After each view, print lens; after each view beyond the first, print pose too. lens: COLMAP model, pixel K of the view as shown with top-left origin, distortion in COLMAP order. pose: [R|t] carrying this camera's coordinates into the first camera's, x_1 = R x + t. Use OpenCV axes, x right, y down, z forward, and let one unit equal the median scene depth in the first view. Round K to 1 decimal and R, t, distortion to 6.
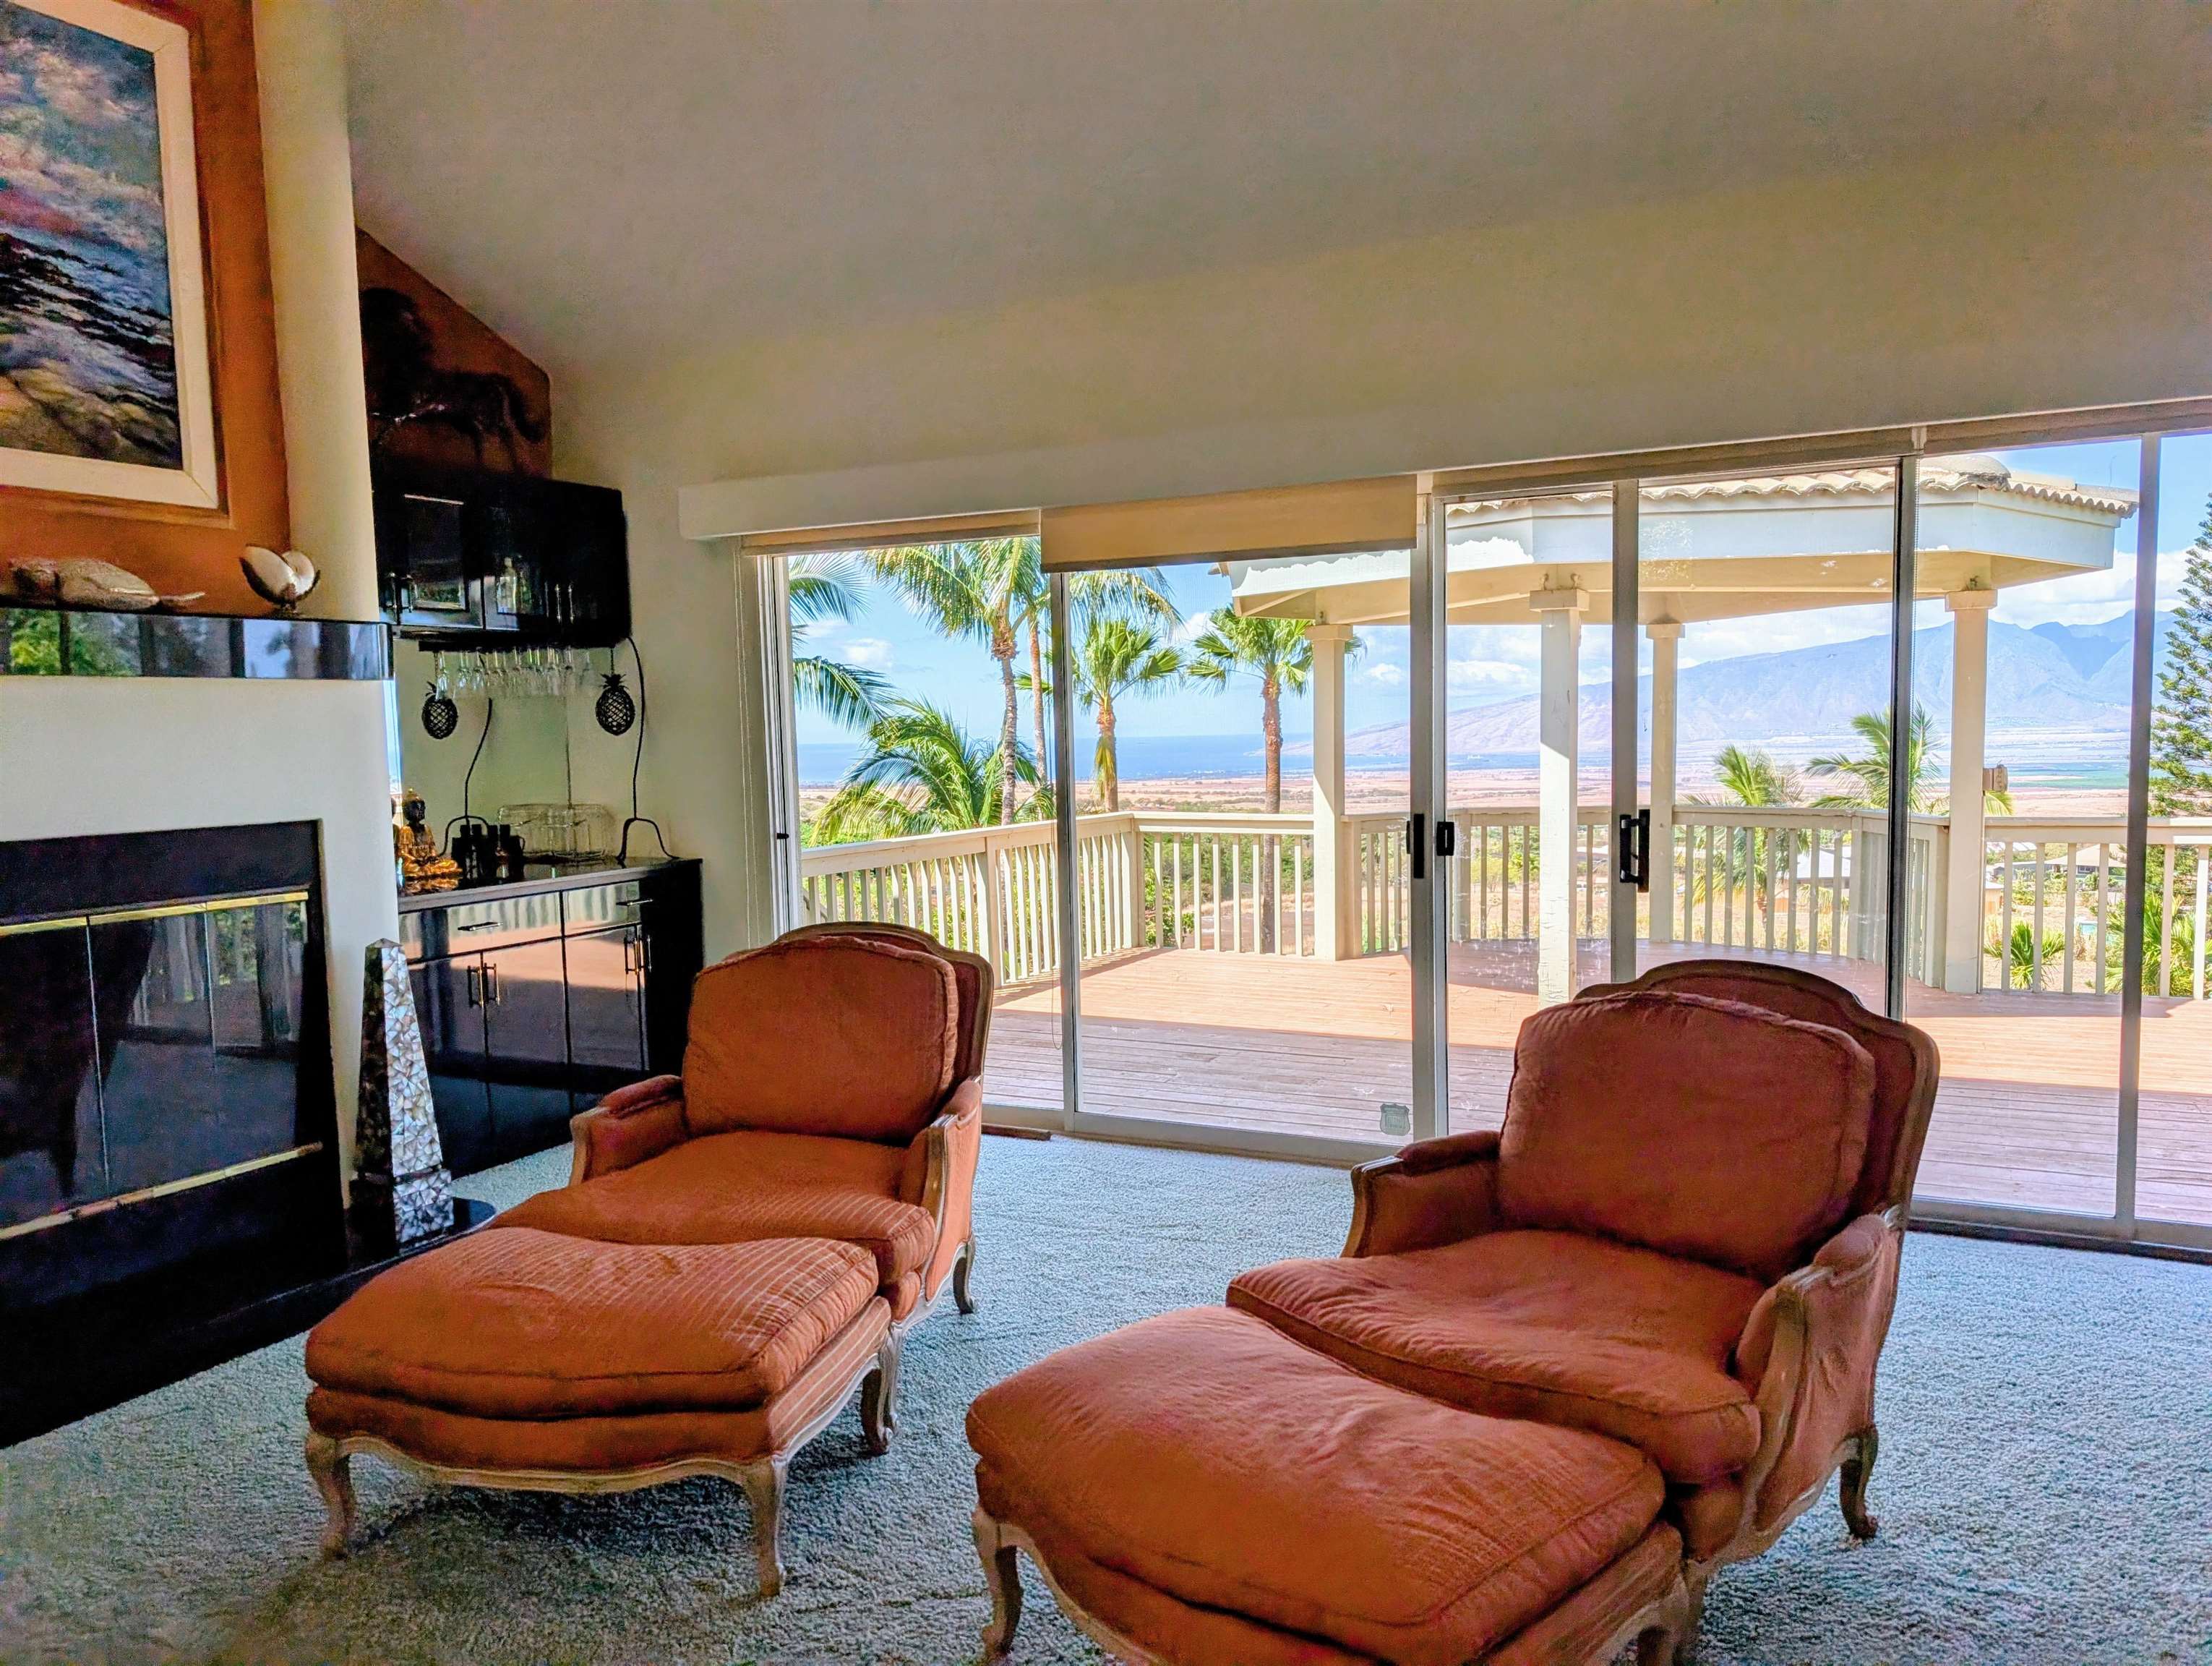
lens RADIAL K [[1601.2, 0, 1144.2], [0, 1601.2, 876.4], [0, 0, 1]] dist [0.010390, -0.010485]
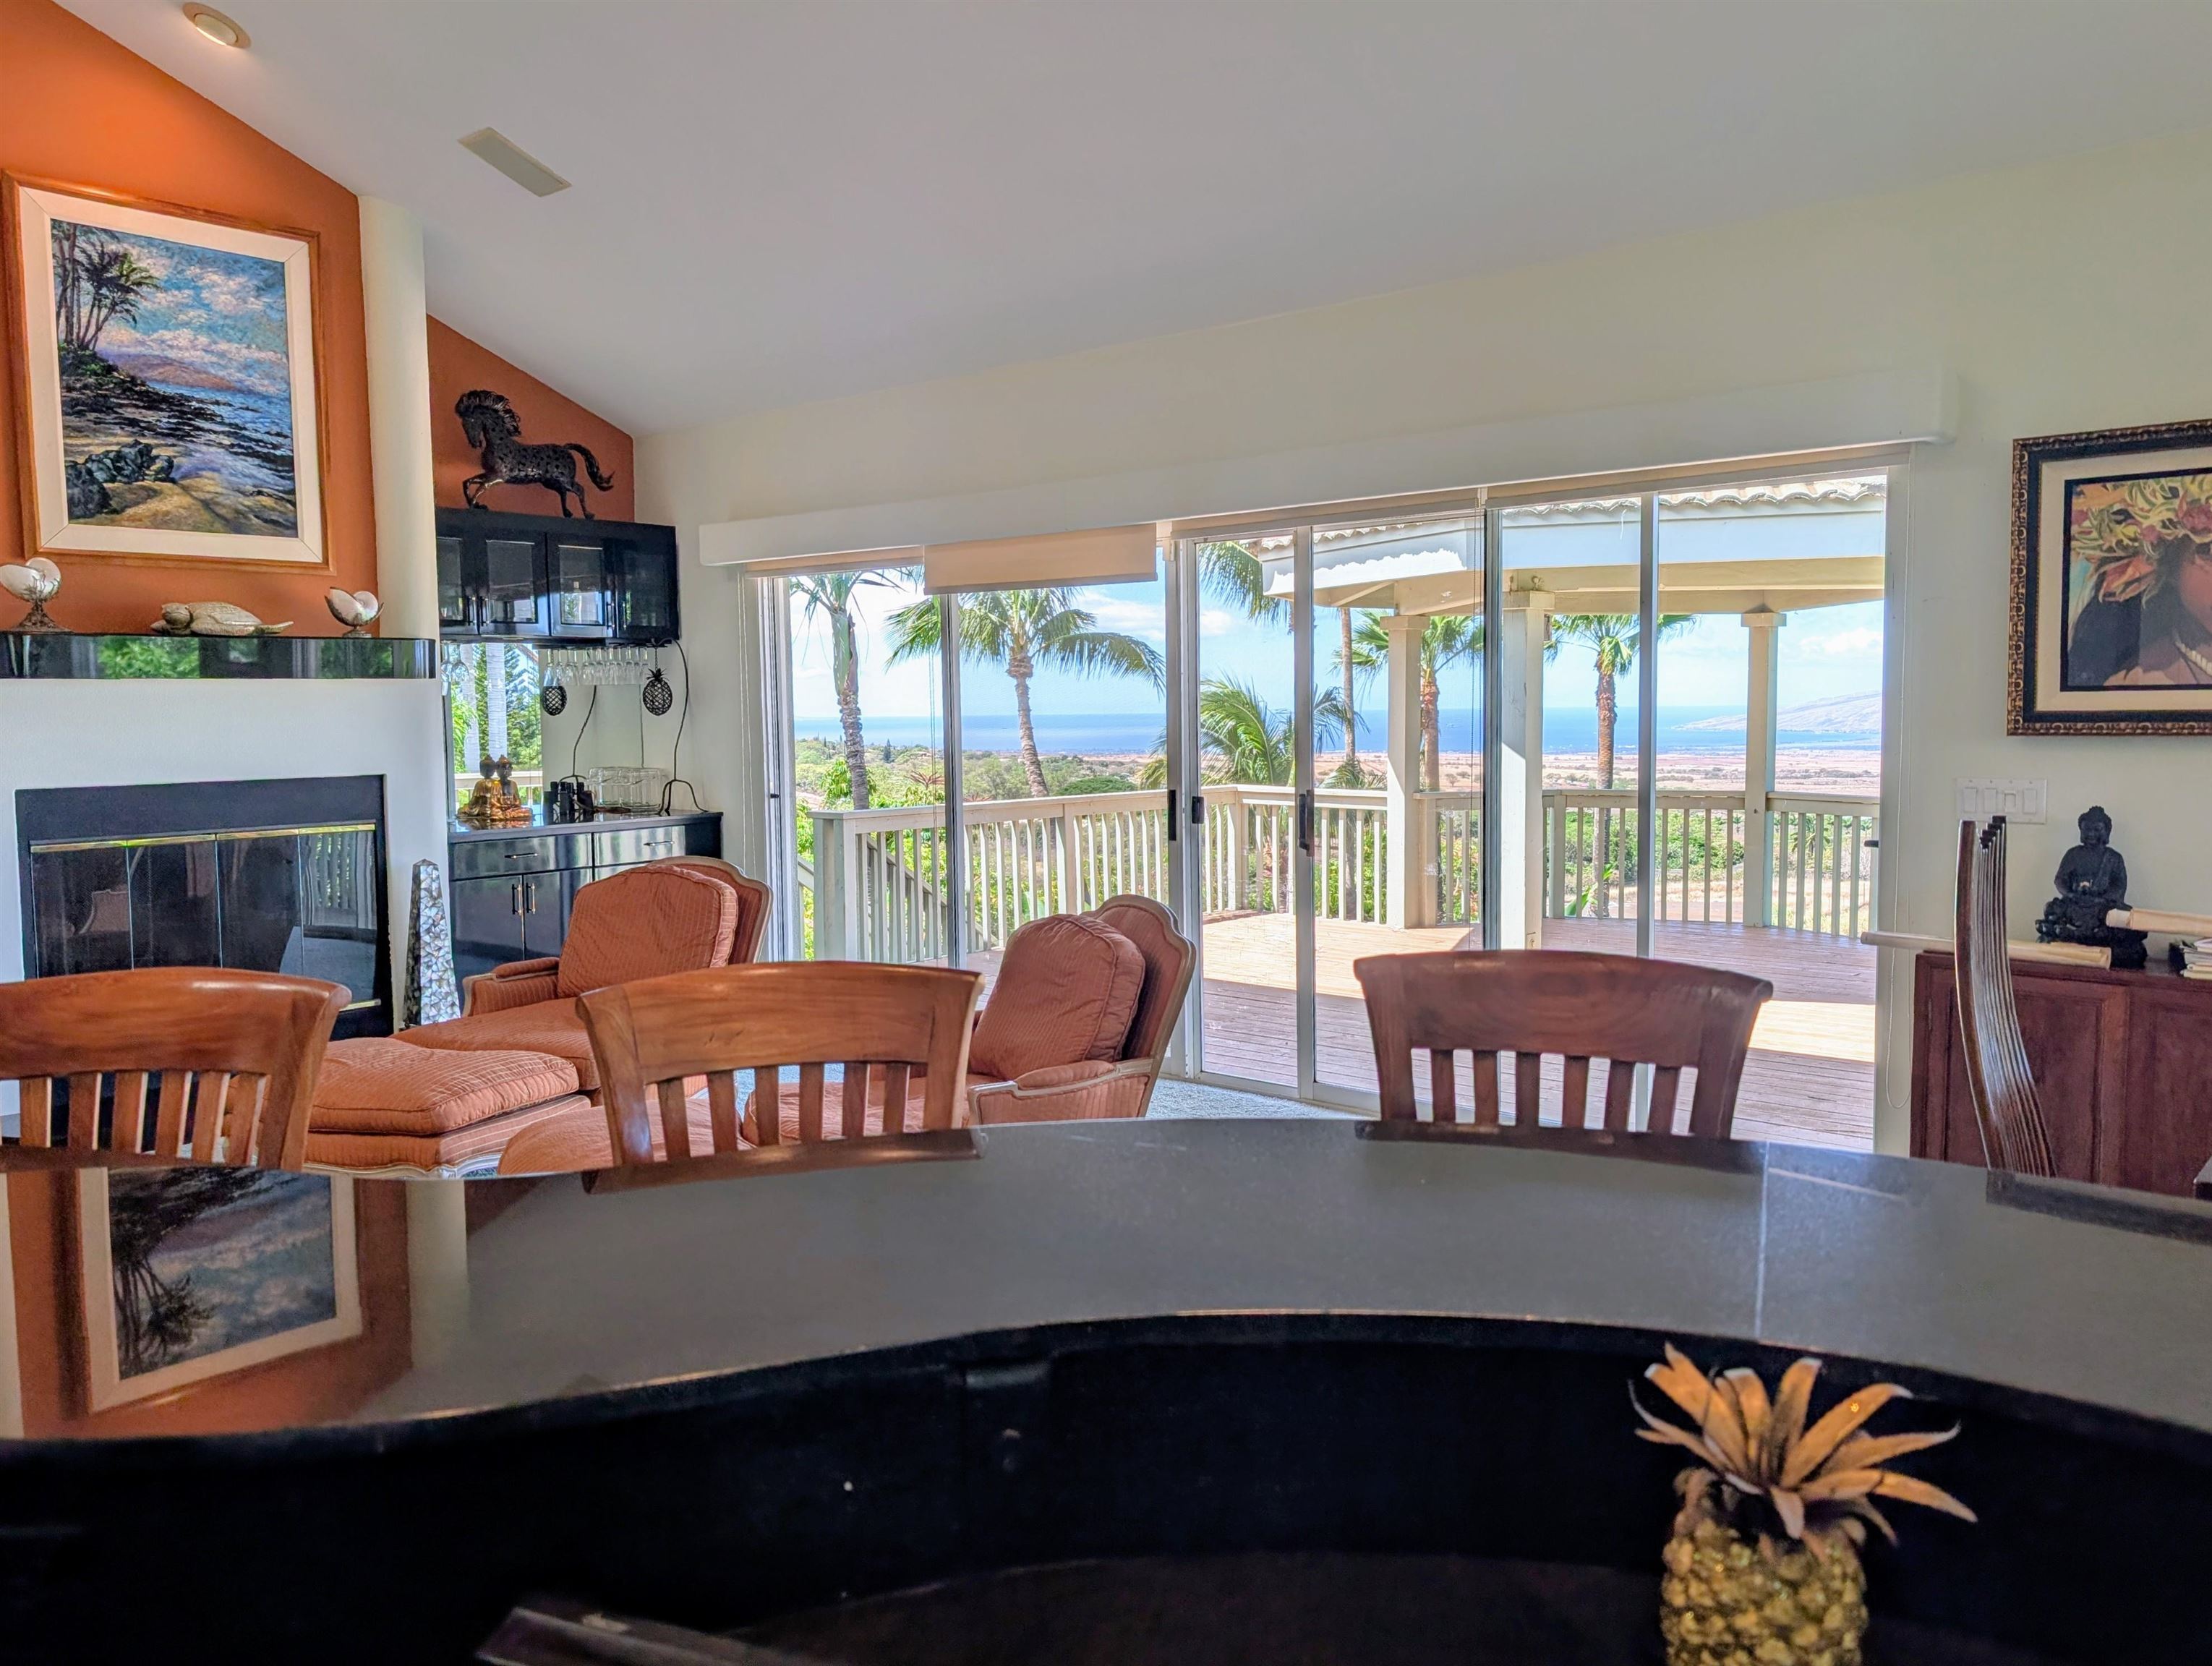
lens RADIAL K [[1600.9, 0, 1105.5], [0, 1600.9, 827.5], [0, 0, 1]] dist [0.010390, -0.010485]
pose [[0.973295, 0.030313, -0.227549, 0.444144], [-0.033104, 0.999416, -0.008459, 0.002537], [0.227159, 0.015766, 0.973730, -0.254122]]
